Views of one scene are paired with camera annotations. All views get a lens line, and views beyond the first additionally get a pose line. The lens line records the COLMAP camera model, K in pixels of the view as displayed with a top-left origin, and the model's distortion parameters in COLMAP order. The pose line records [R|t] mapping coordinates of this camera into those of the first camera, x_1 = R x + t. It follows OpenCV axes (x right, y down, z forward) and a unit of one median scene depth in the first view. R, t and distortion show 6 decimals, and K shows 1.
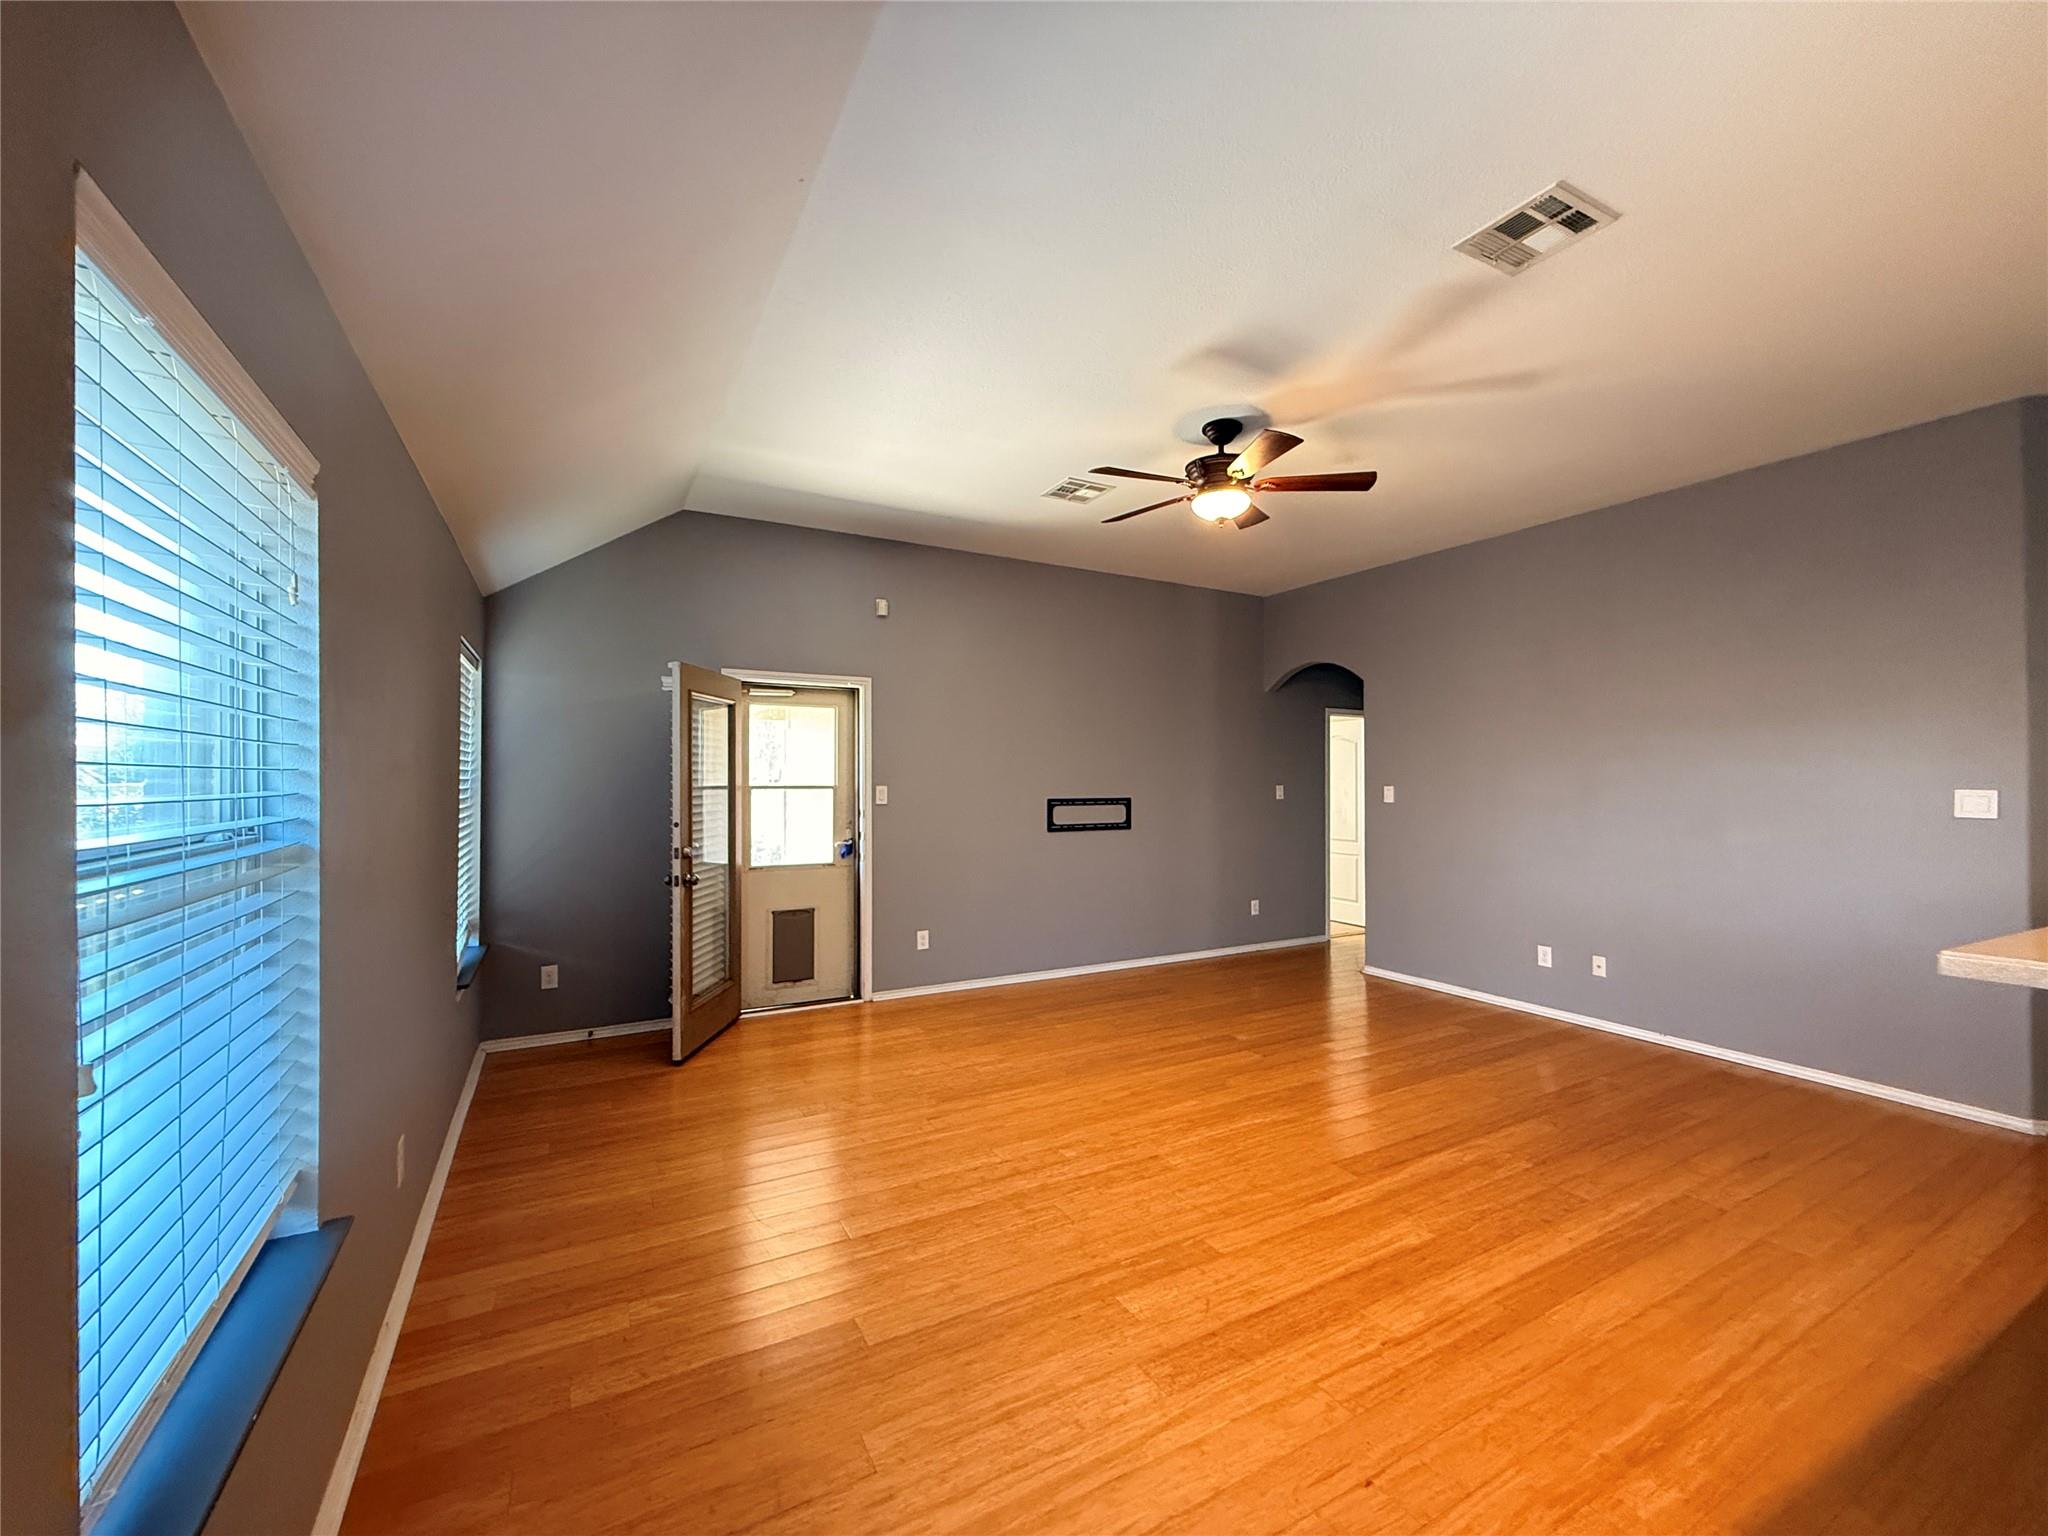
lens RADIAL K [[817.2, 0, 1022.4], [0, 817.2, 774.9], [0, 0, 1]] dist [0.000070, -0.000514]
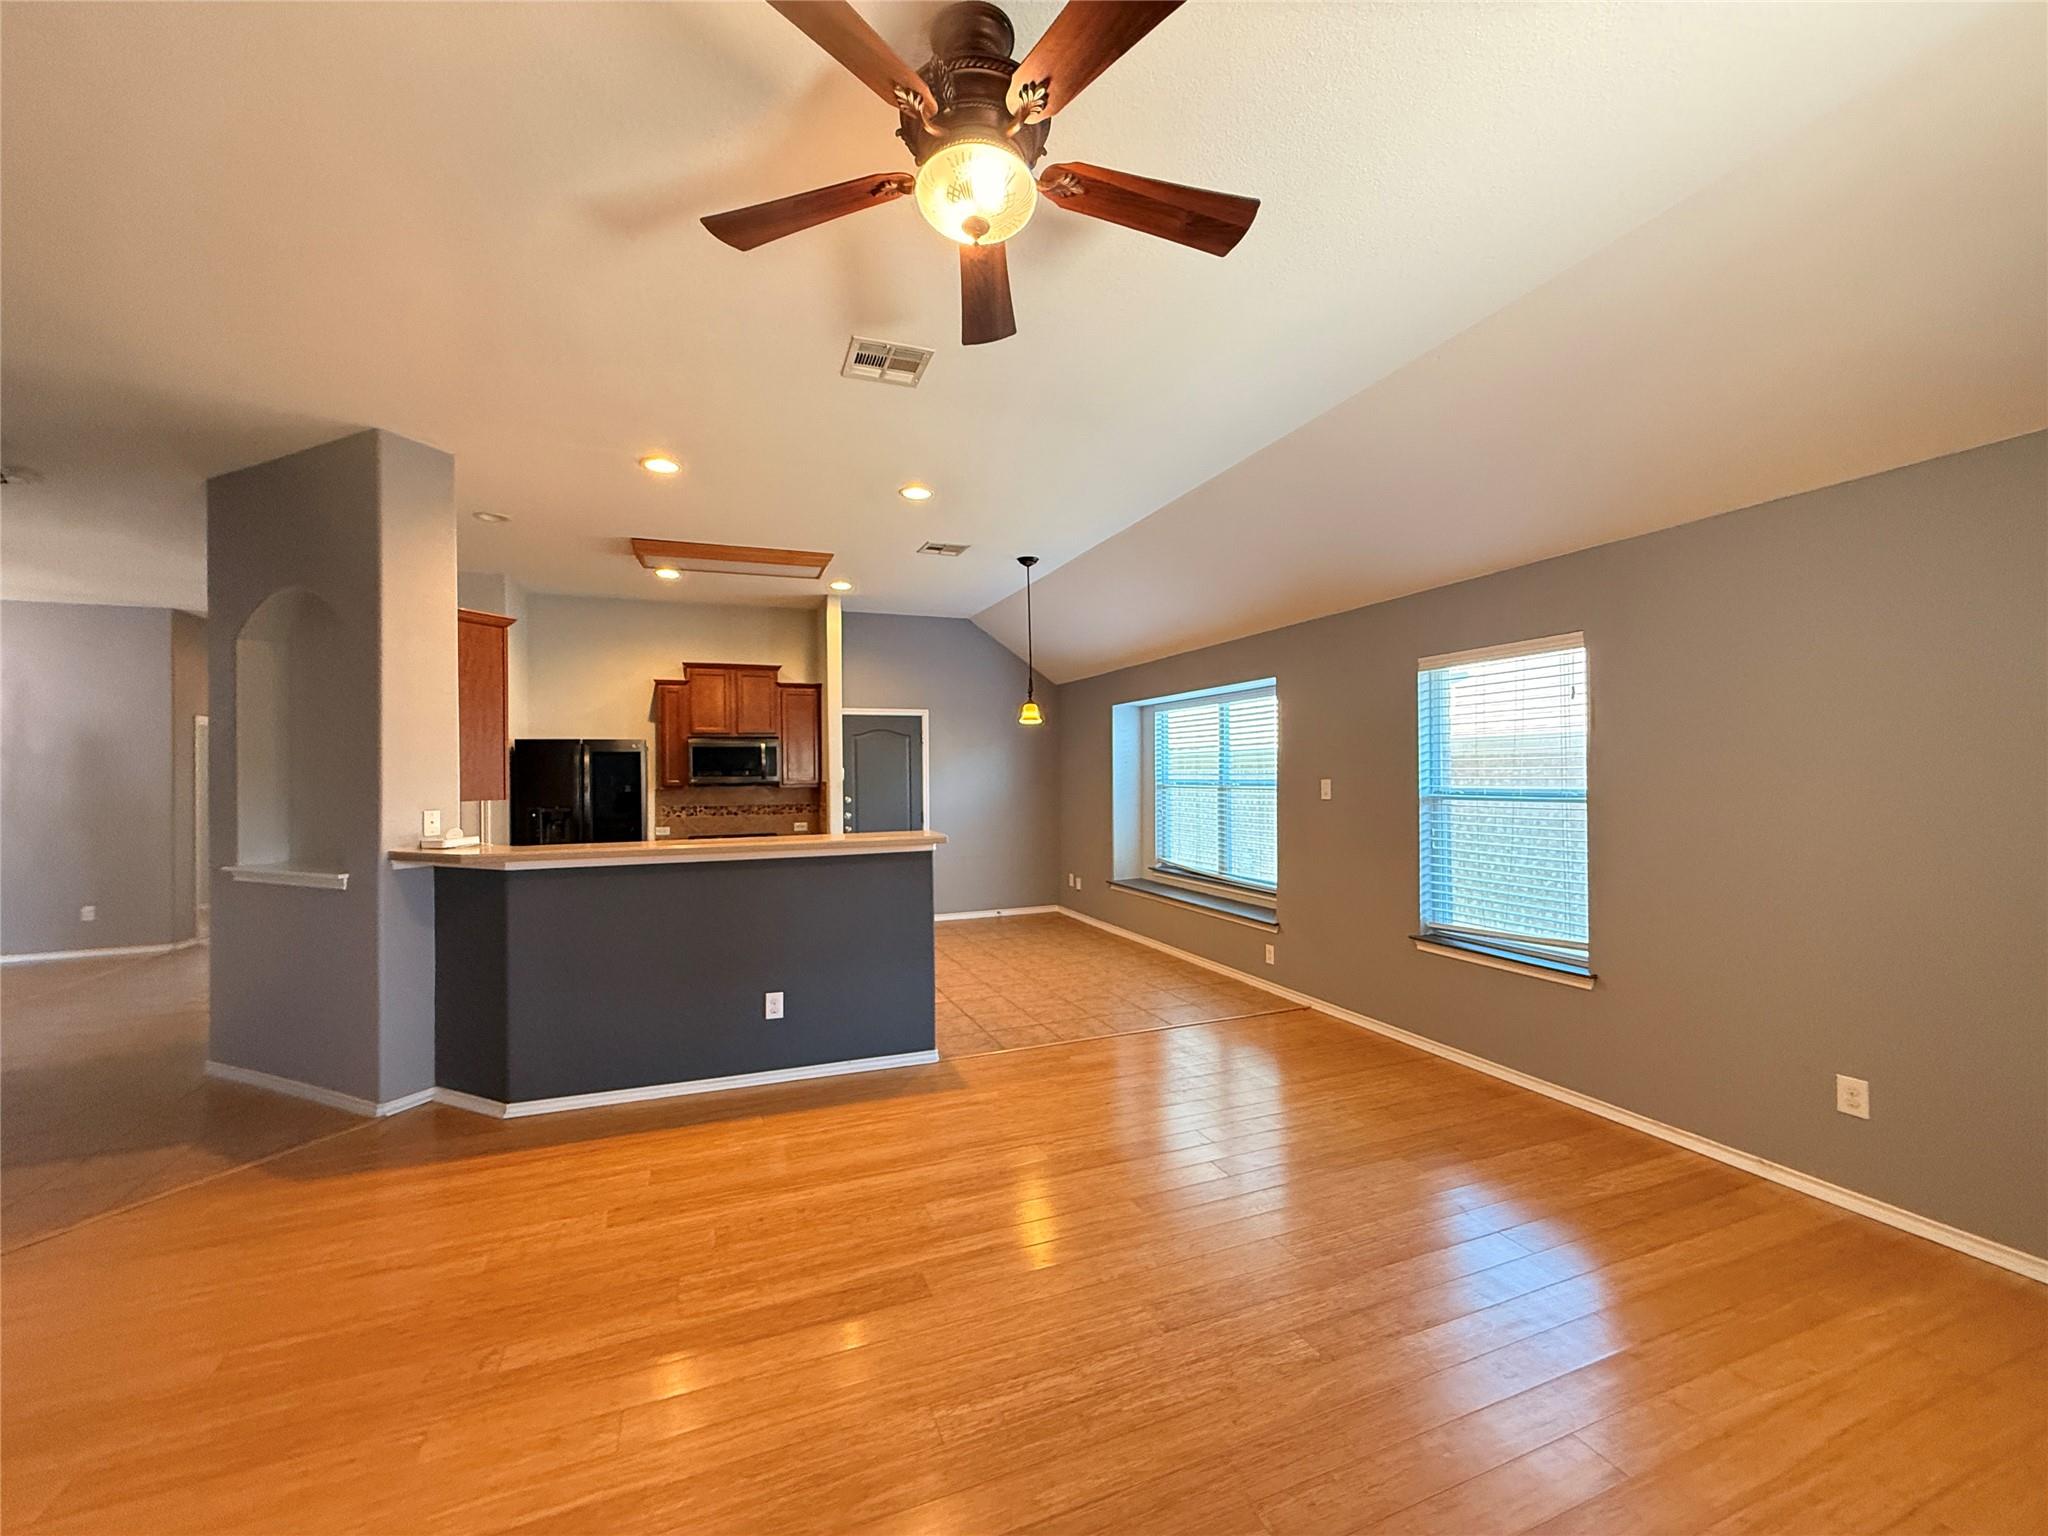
lens RADIAL K [[817.2, 0, 1019.6], [0, 817.2, 767.9], [0, 0, 1]] dist [0.000070, -0.000514]
pose [[-0.991104, 0.014012, 0.132348, 0.220788], [0.012394, 0.999838, -0.013040, 0.002832], [-0.132509, -0.011284, -0.991118, 1.979861]]
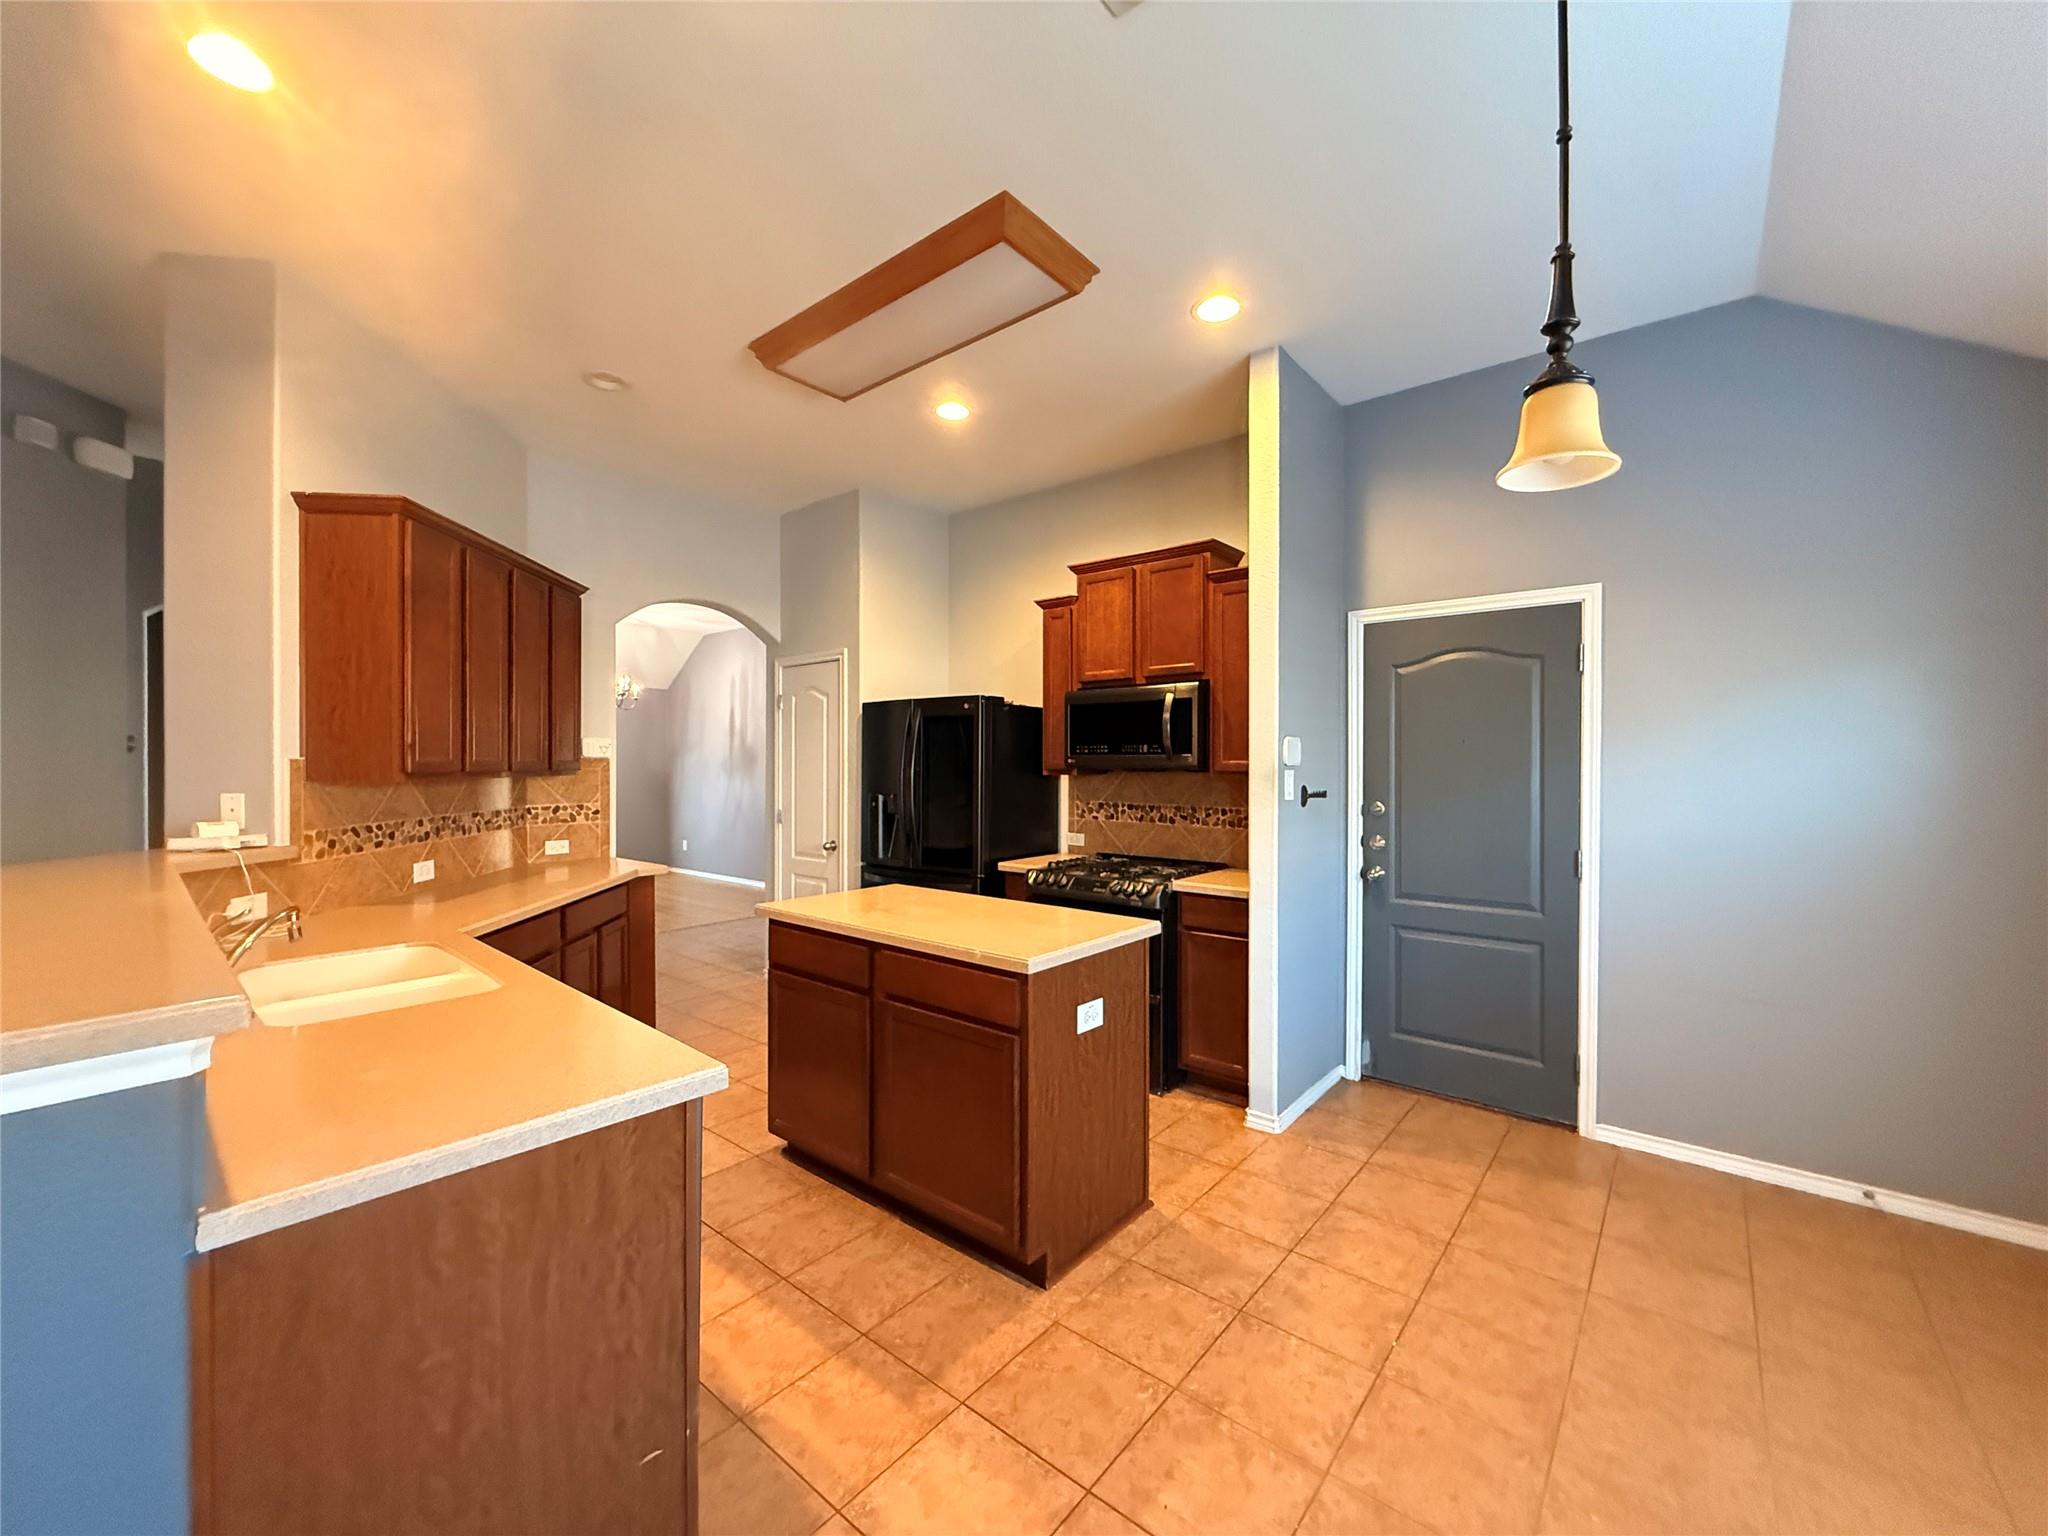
lens RADIAL K [[817.2, 0, 1017.7], [0, 817.2, 769.0], [0, 0, 1]] dist [0.000070, -0.000514]
pose [[-0.361726, -0.008569, 0.932245, 0.180237], [-0.008965, 0.999943, 0.005712, 0.003581], [-0.932241, -0.006292, -0.361782, 0.197980]]
